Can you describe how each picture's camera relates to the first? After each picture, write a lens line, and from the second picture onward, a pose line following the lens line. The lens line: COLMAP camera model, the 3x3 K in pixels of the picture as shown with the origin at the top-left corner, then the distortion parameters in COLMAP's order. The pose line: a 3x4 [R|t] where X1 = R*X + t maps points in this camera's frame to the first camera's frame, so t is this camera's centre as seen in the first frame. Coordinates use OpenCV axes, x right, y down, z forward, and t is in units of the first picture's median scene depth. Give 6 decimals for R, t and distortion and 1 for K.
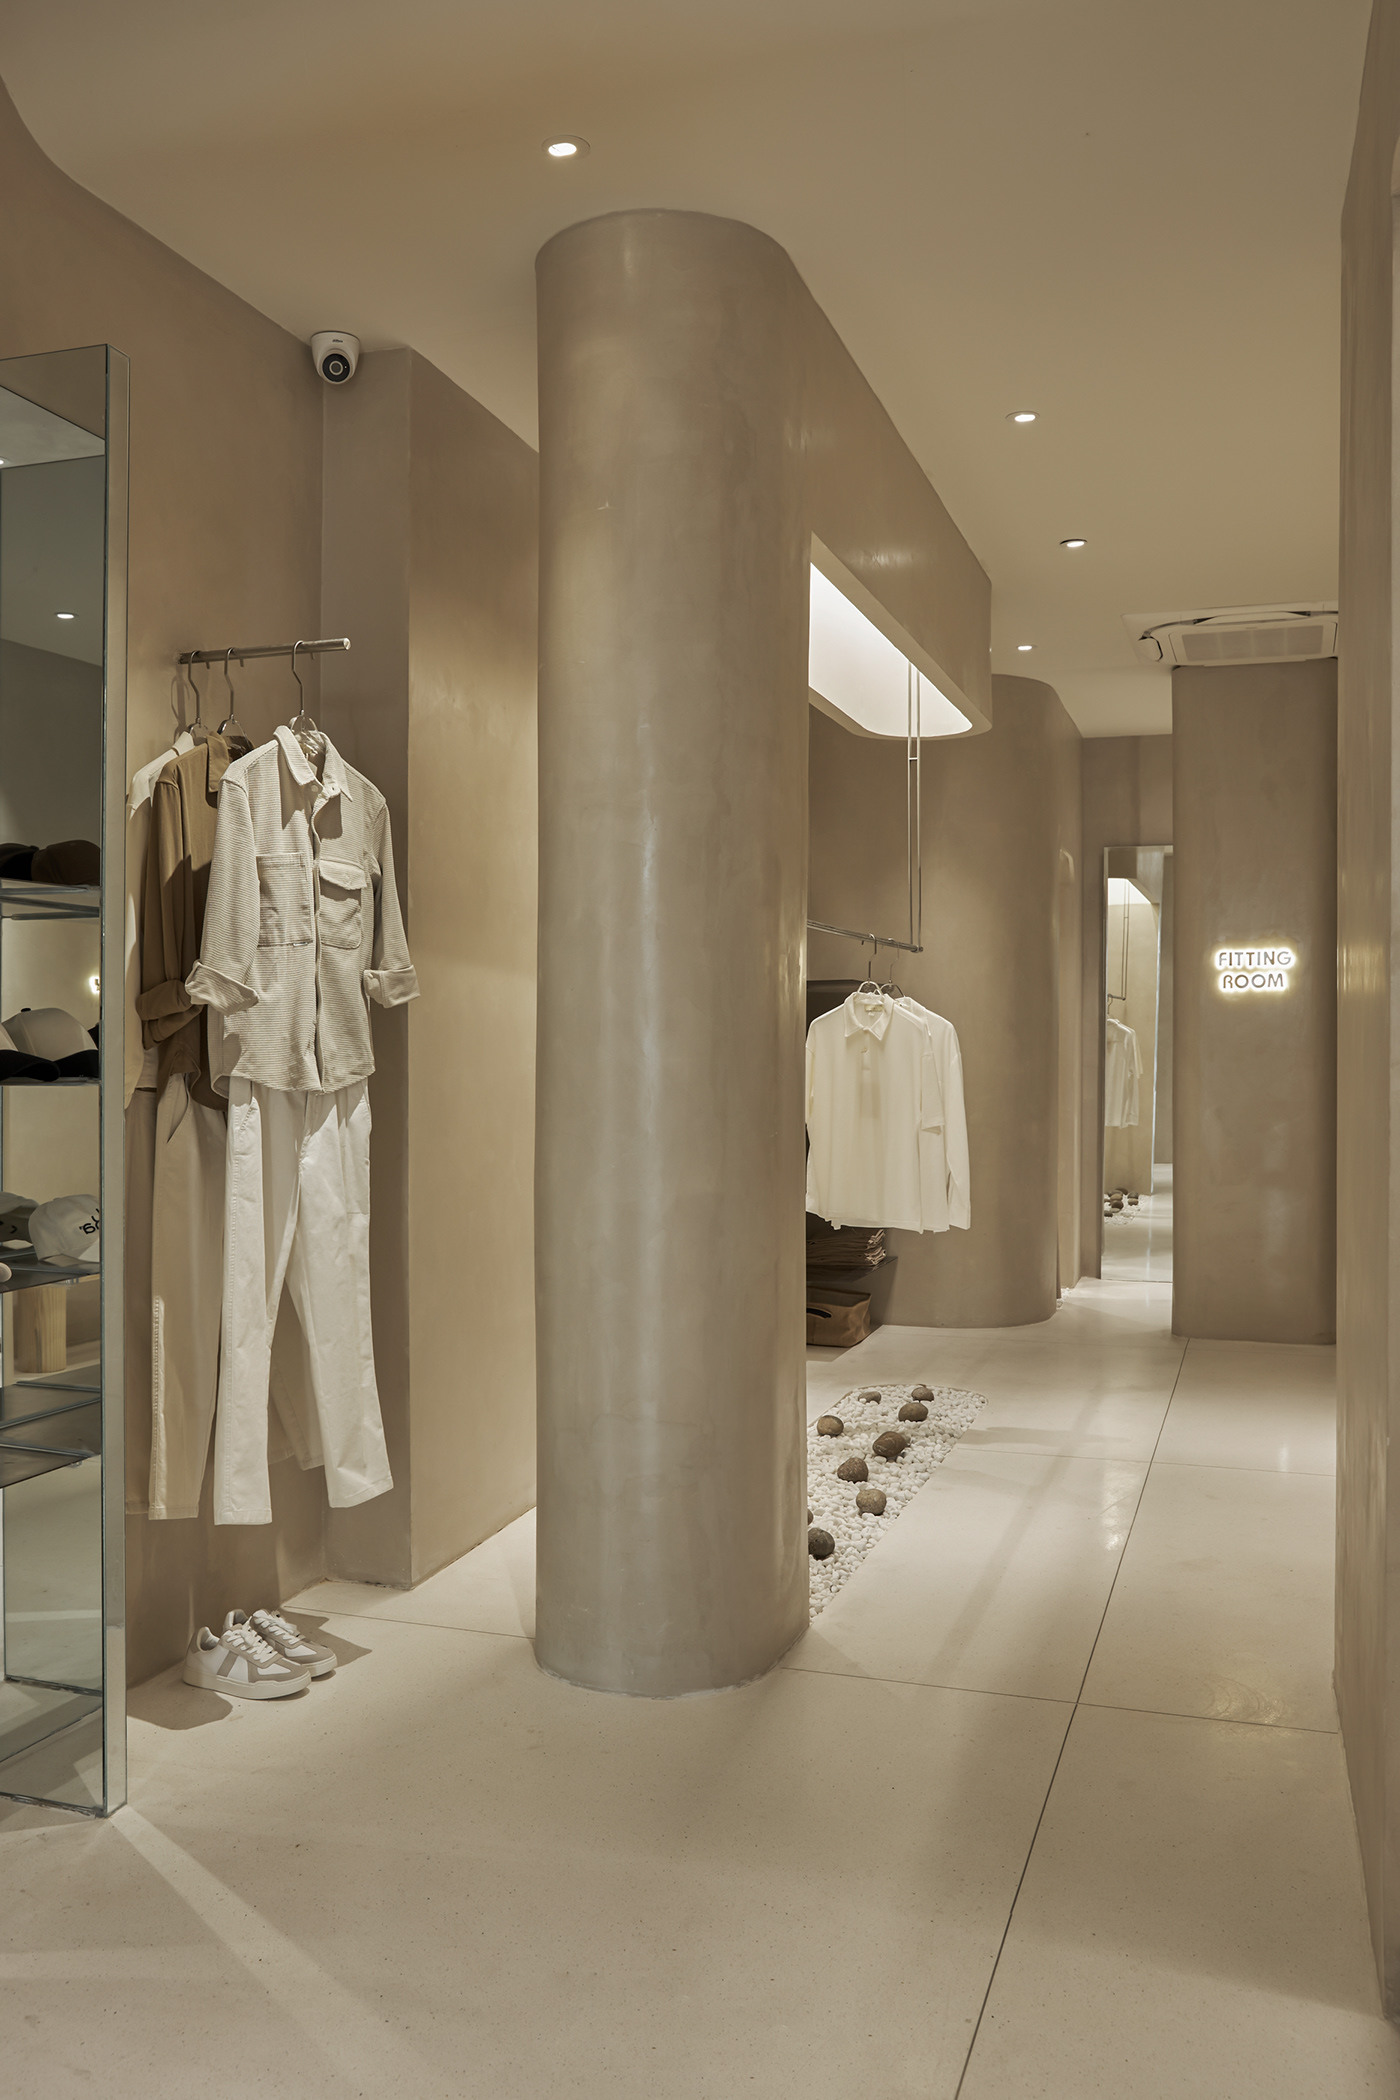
lens RADIAL K [[1730.4, 0, 721.4], [0, 1730.4, 1053.4], [0, 0, 1]] dist [-0.035216, 0.021139]
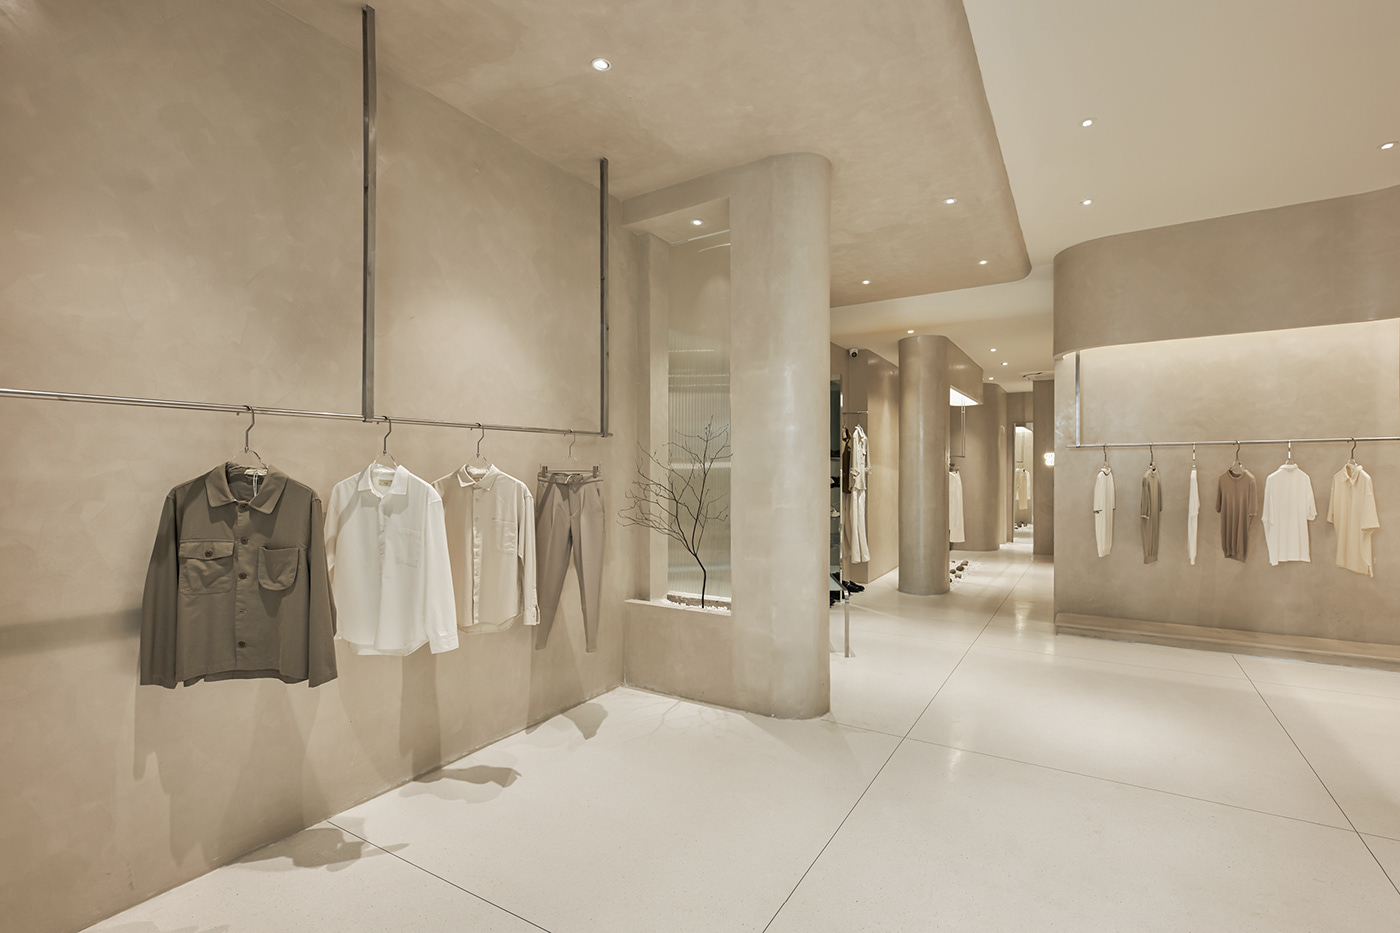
lens RADIAL K [[645.7, 0, 694.5], [0, 645.7, 481.5], [0, 0, 1]] dist [0.018189, -0.000209]
pose [[0.970186, -0.002245, -0.242351, -0.133239], [0.003566, 0.999981, 0.005013, -0.008973], [0.242335, -0.005728, 0.970176, -0.656935]]
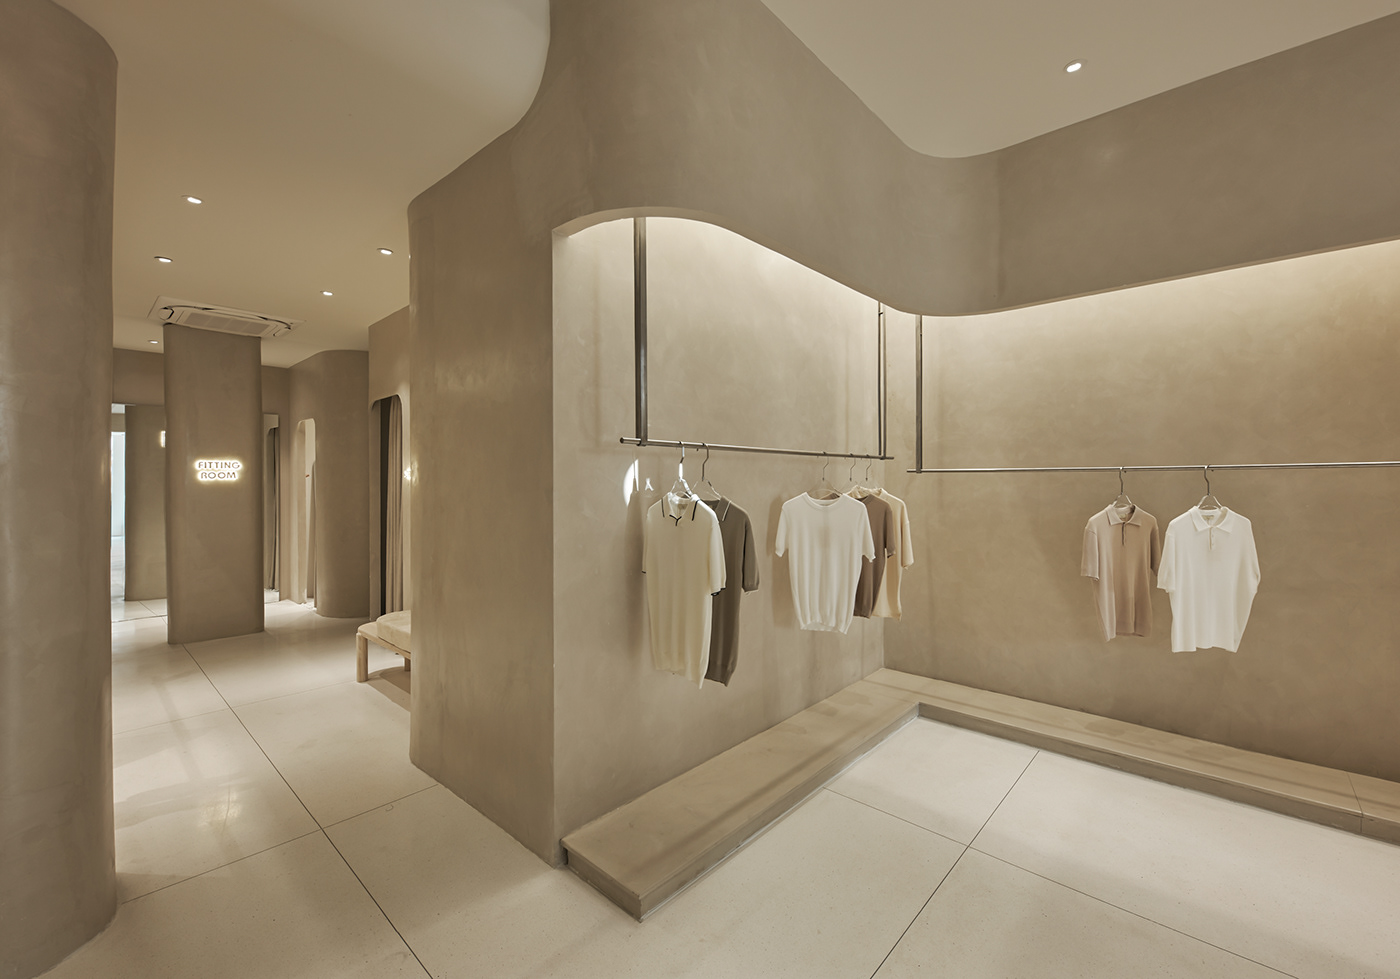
lens RADIAL K [[587.4, 0, 715.3], [0, 587.4, 486.9], [0, 0, 1]] dist [0.009940, -0.002048]
pose [[0.406053, -0.009656, 0.913799, -0.139140], [0.012412, 0.999910, 0.005050, -0.025726], [-0.913765, 0.009292, 0.406136, 0.124783]]
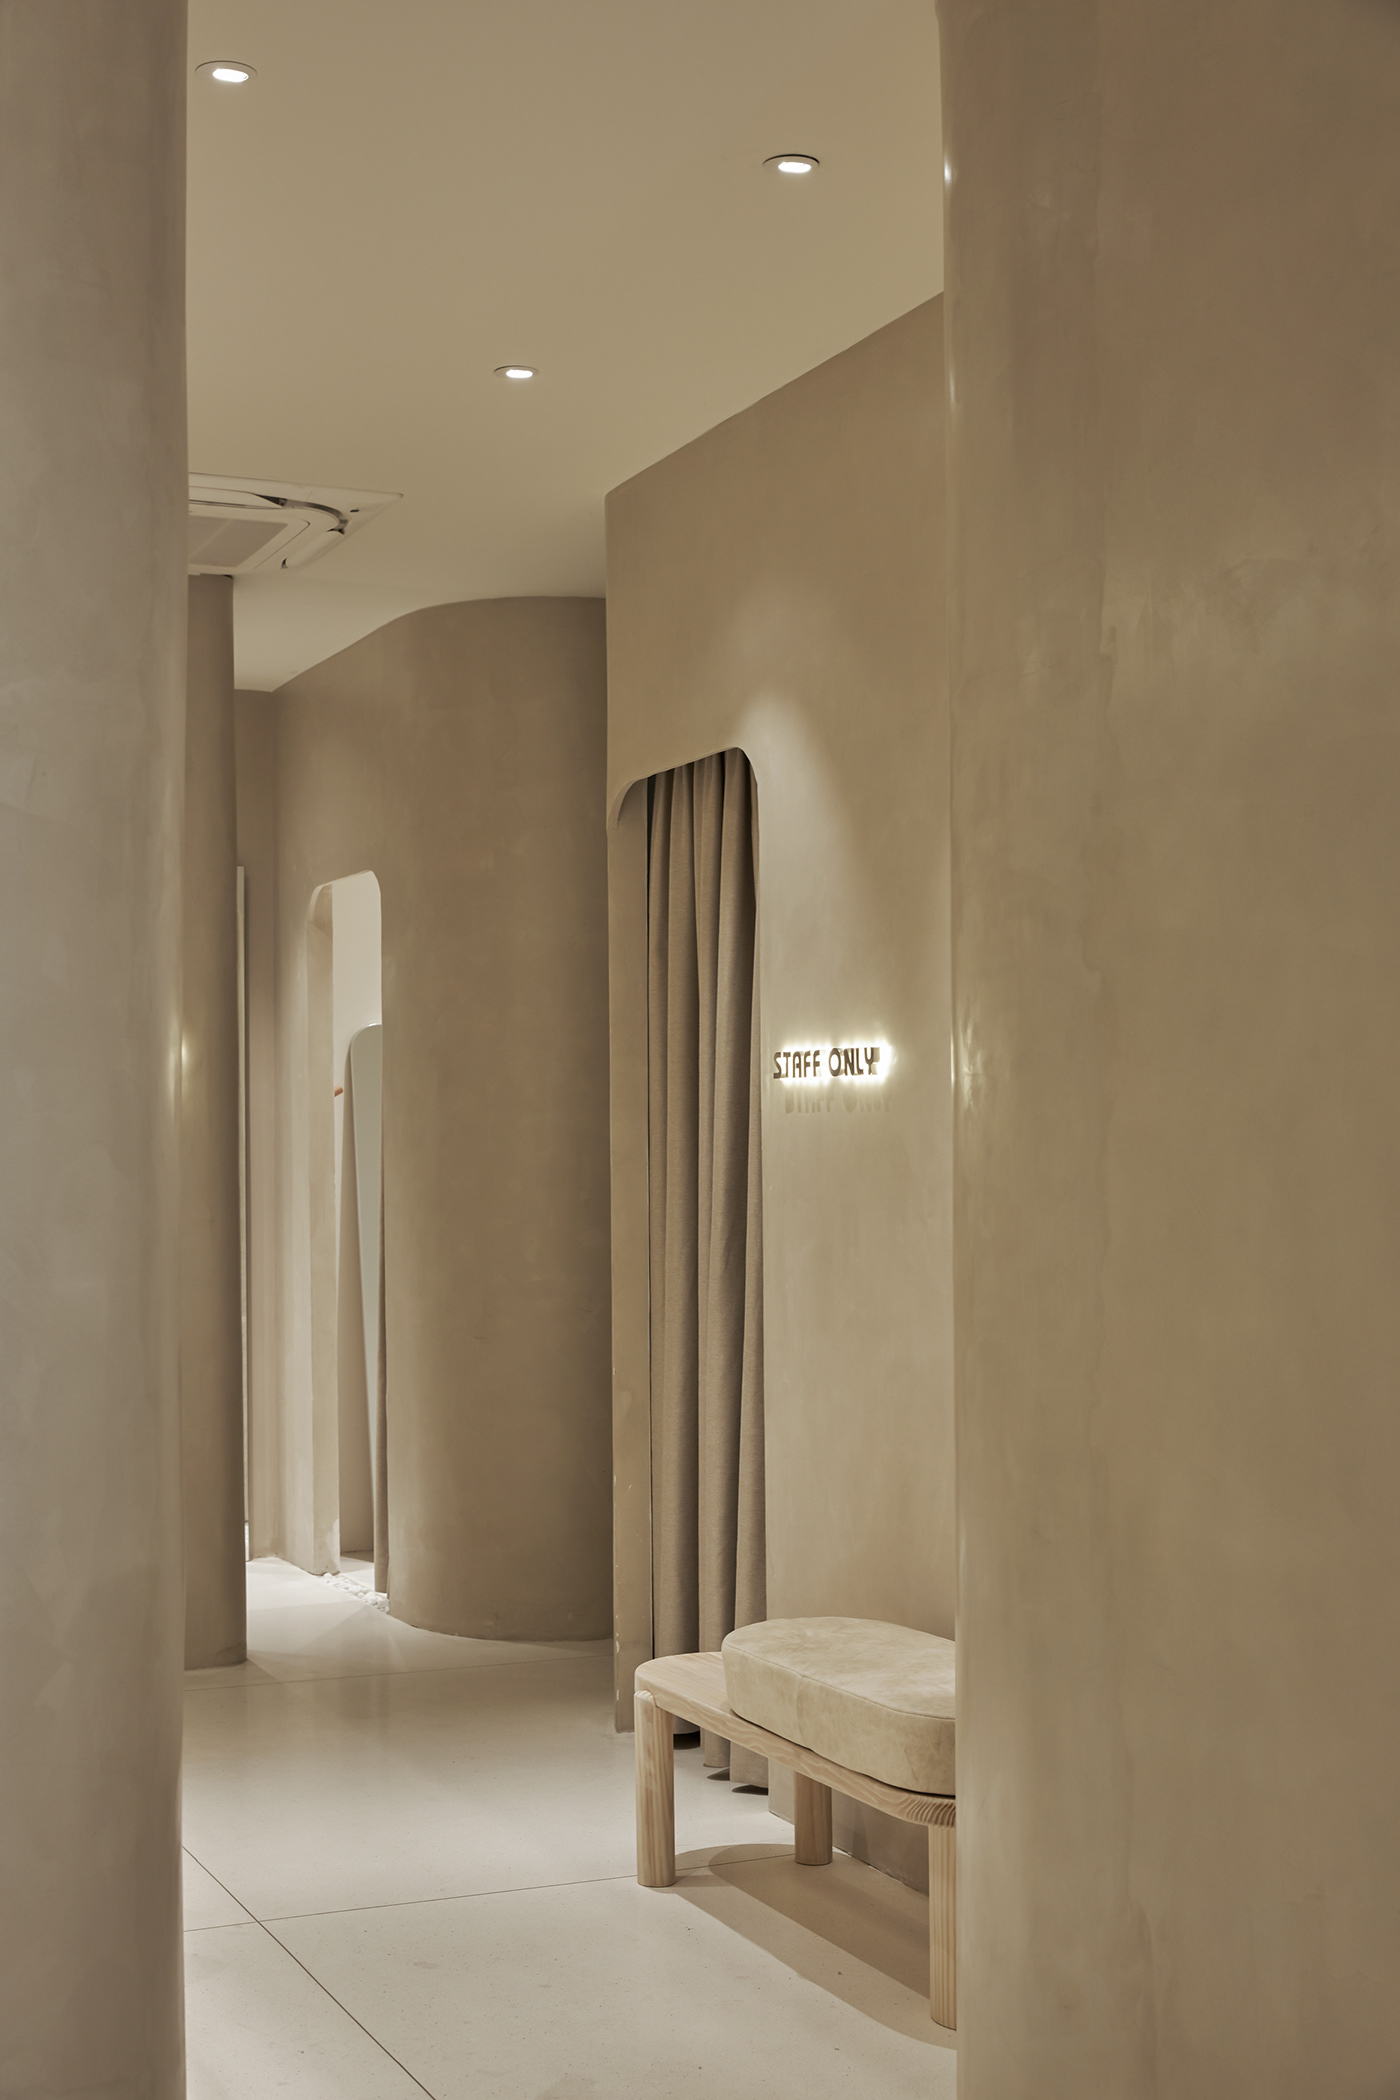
lens RADIAL K [[2645.1, 0, 641.6], [0, 2645.1, 1162.6], [0, 0, 1]] dist [-0.053052, 0.000000]
pose [[0.749095, -0.007011, 0.662426, -0.192096], [0.009565, 0.999954, -0.000233, -0.014199], [-0.662394, 0.006510, 0.749128, 0.195690]]
